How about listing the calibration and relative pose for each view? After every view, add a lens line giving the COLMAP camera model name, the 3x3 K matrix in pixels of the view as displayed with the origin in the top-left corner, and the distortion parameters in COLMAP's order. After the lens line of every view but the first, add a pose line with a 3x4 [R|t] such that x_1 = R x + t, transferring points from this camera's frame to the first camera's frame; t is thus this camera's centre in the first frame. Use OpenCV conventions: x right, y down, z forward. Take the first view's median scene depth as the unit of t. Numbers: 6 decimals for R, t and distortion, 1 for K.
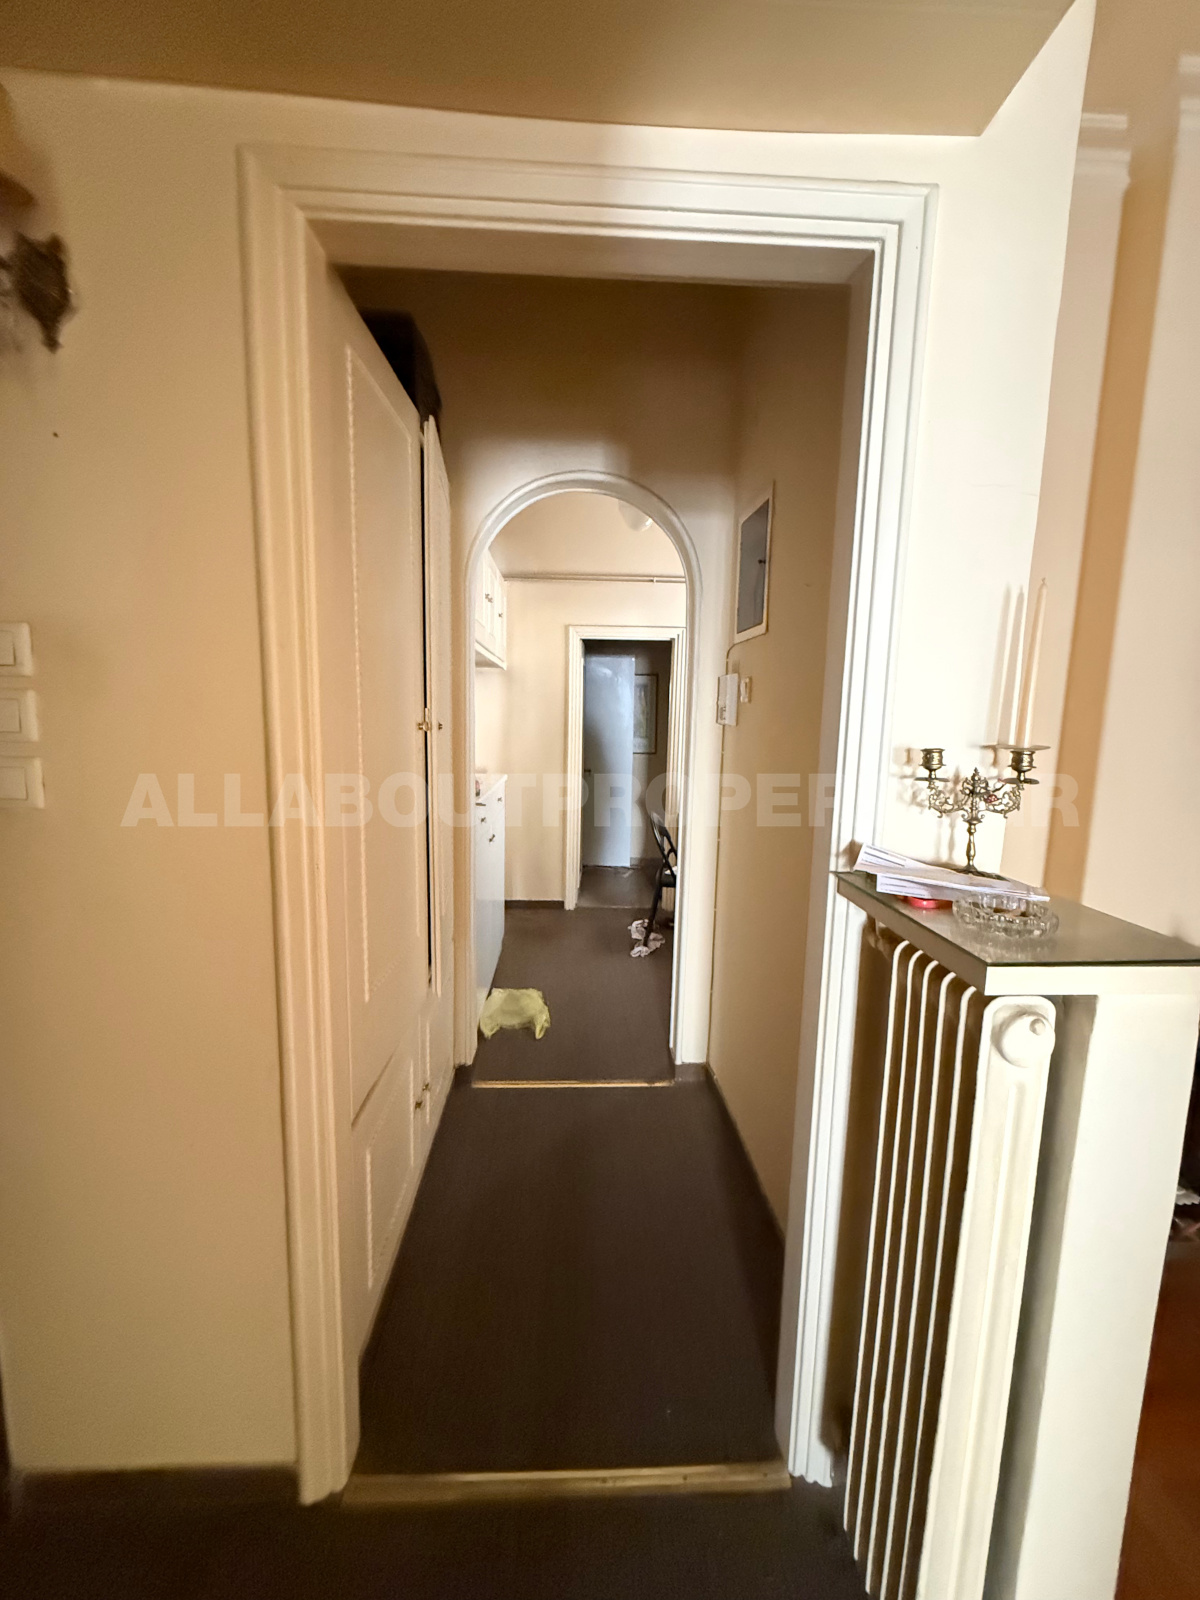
lens RADIAL K [[632.3, 0, 600.3], [0, 632.3, 799.4], [0, 0, 1]] dist [-0.000694, -0.000145]
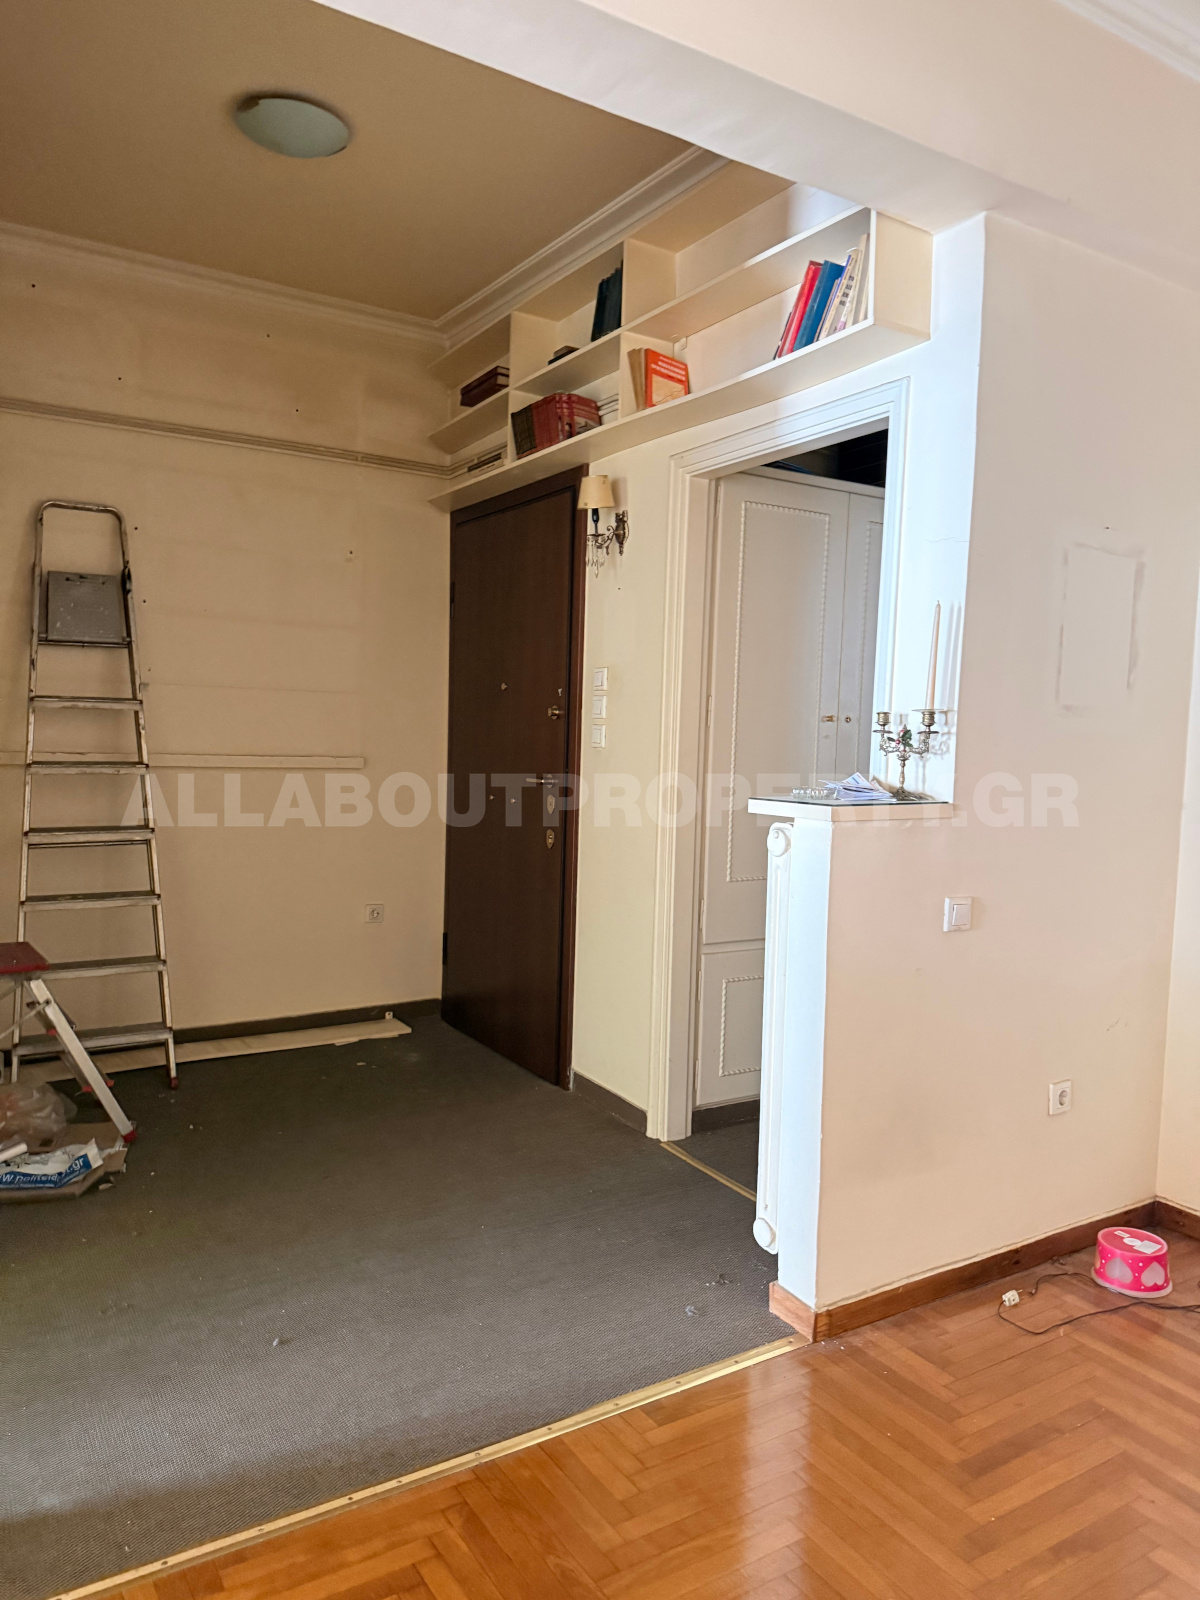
lens RADIAL K [[1113.3, 0, 598.6], [0, 1113.3, 799.4], [0, 0, 1]] dist [-0.013089, -0.008518]
pose [[0.494728, 0.043501, -0.867958, 2.577806], [-0.130495, 0.991141, -0.024706, 0.296501], [0.859195, 0.125487, 0.496022, -0.967130]]
